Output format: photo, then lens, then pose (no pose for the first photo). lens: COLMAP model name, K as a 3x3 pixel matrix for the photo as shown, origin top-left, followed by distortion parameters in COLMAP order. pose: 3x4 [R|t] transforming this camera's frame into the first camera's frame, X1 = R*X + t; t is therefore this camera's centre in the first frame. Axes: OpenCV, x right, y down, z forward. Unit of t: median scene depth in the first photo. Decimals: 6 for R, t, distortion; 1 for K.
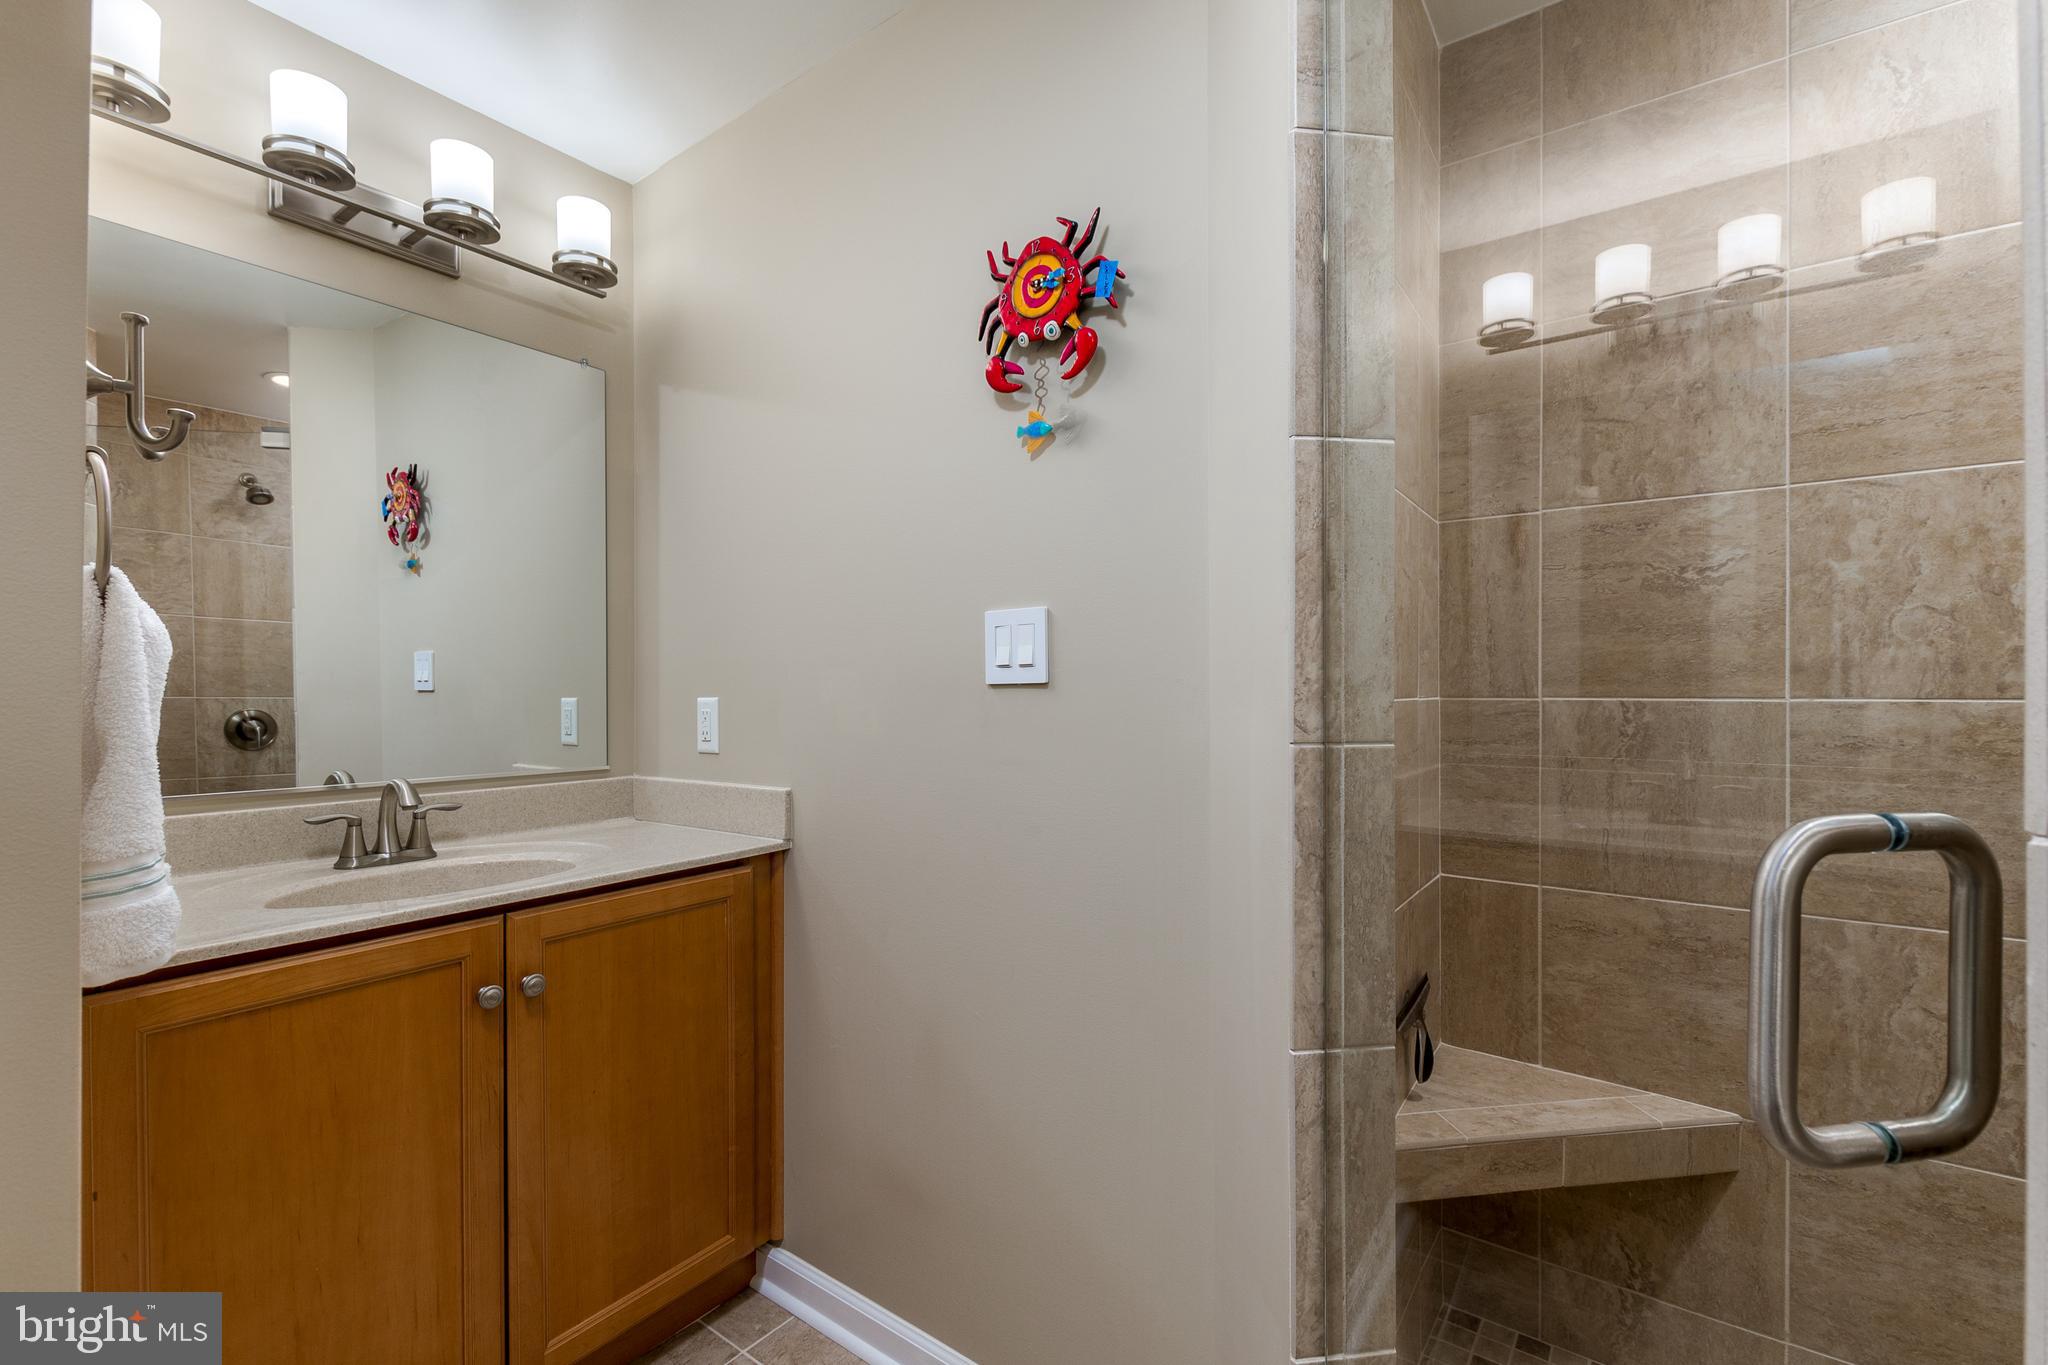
lens RADIAL K [[905.6, 0, 1024.0], [0, 905.6, 682.5], [0, 0, 1]] dist [0.002198, -0.000329]
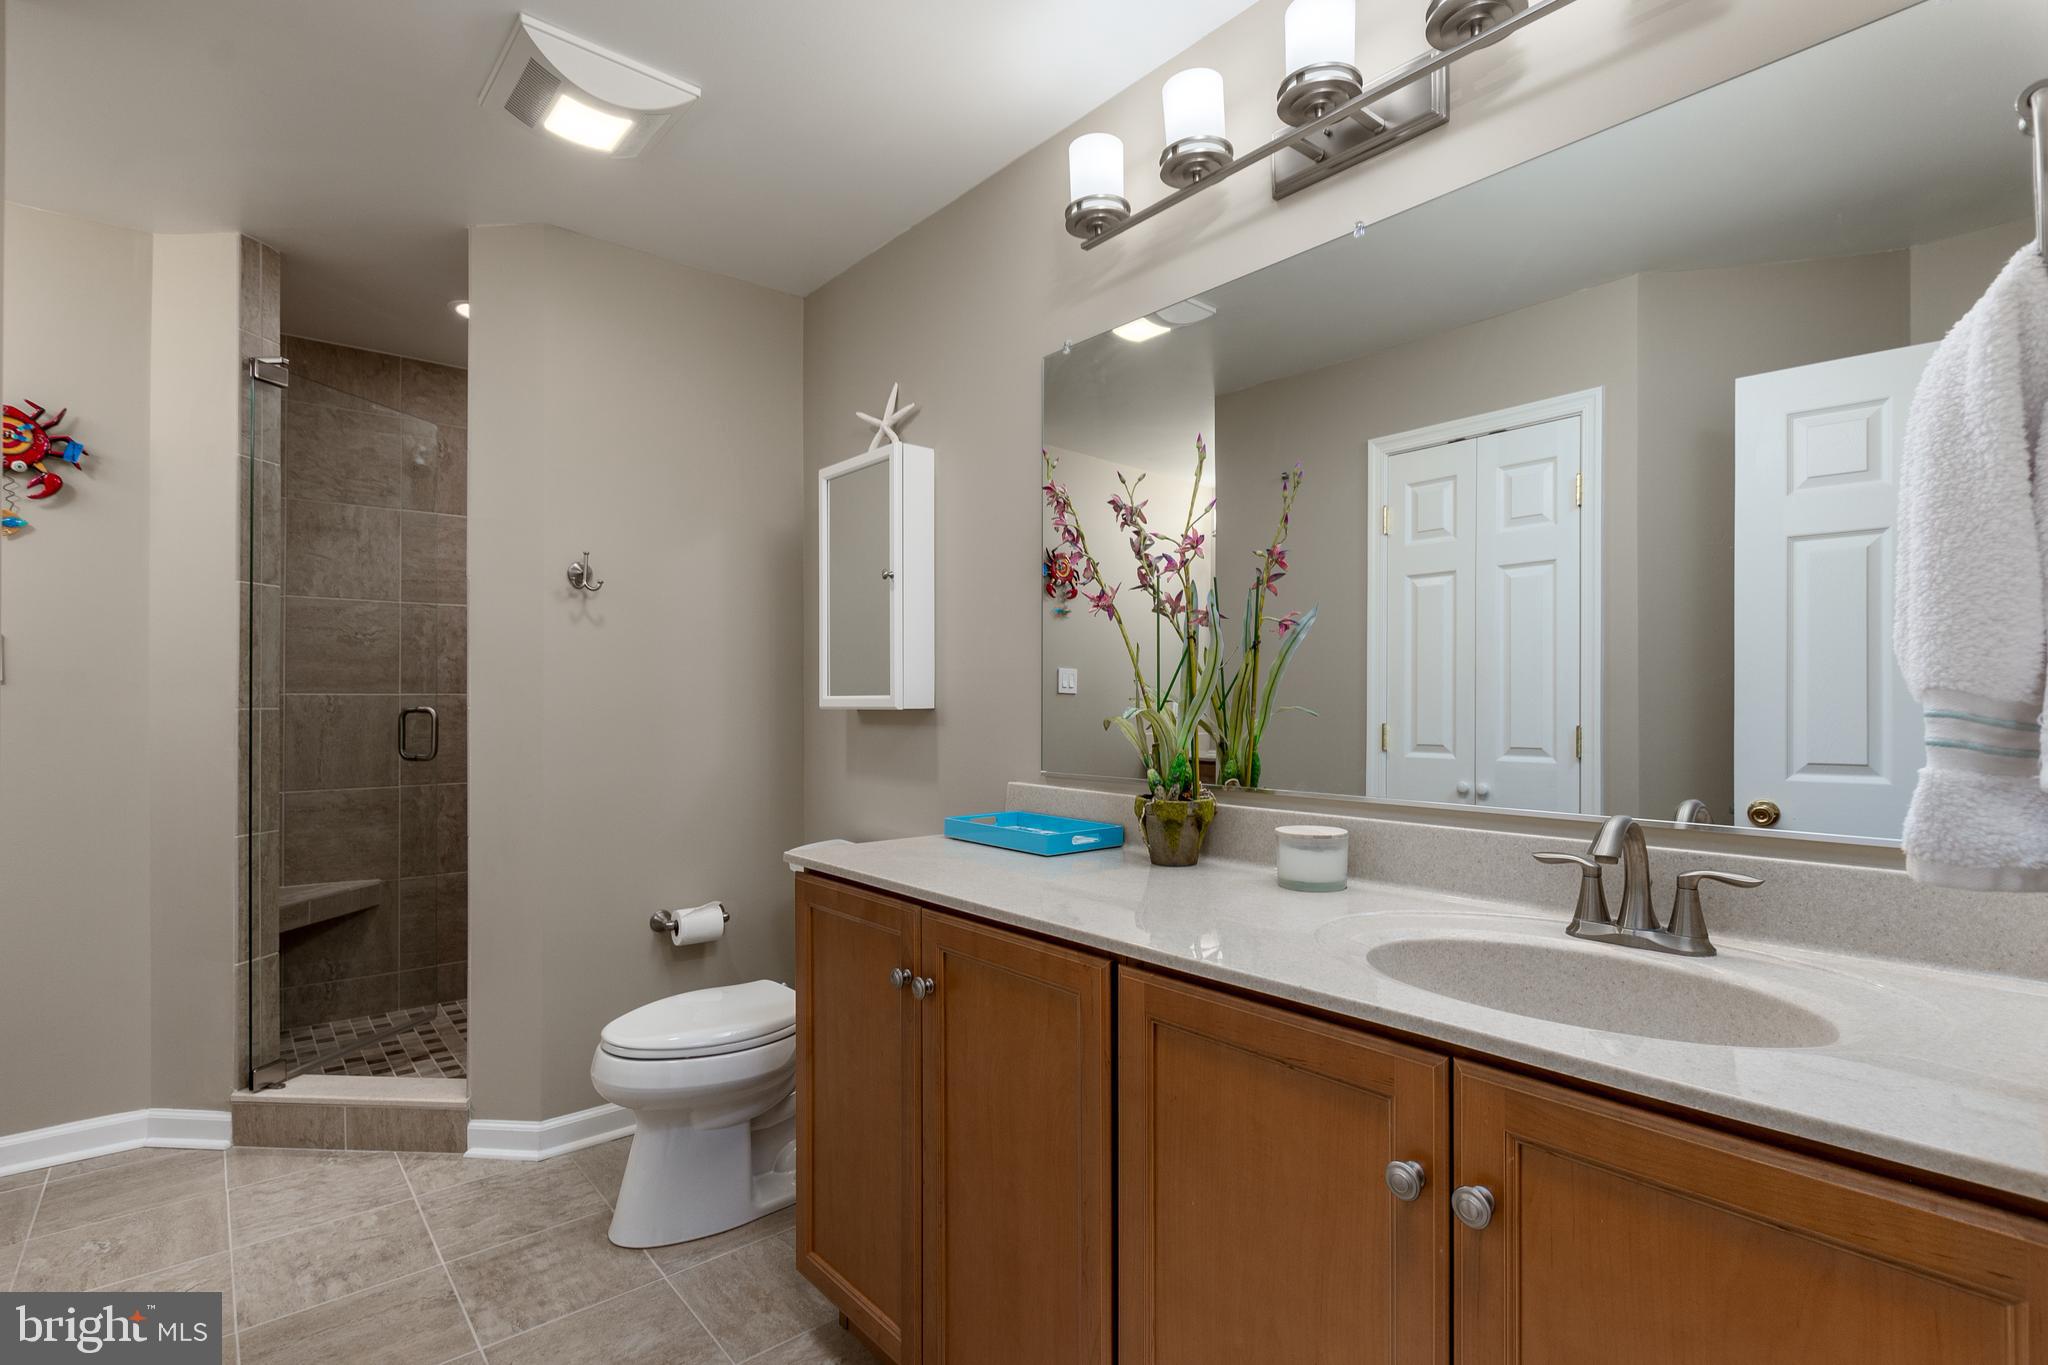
lens RADIAL K [[997.8, 0, 1020.7], [0, 997.8, 701.4], [0, 0, 1]] dist [-0.002293, -0.000238]
pose [[0.253434, -0.002404, 0.967350, -1.262467], [-0.003715, 0.999987, 0.003458, 0.024807], [-0.967346, -0.004470, 0.253422, -1.221336]]
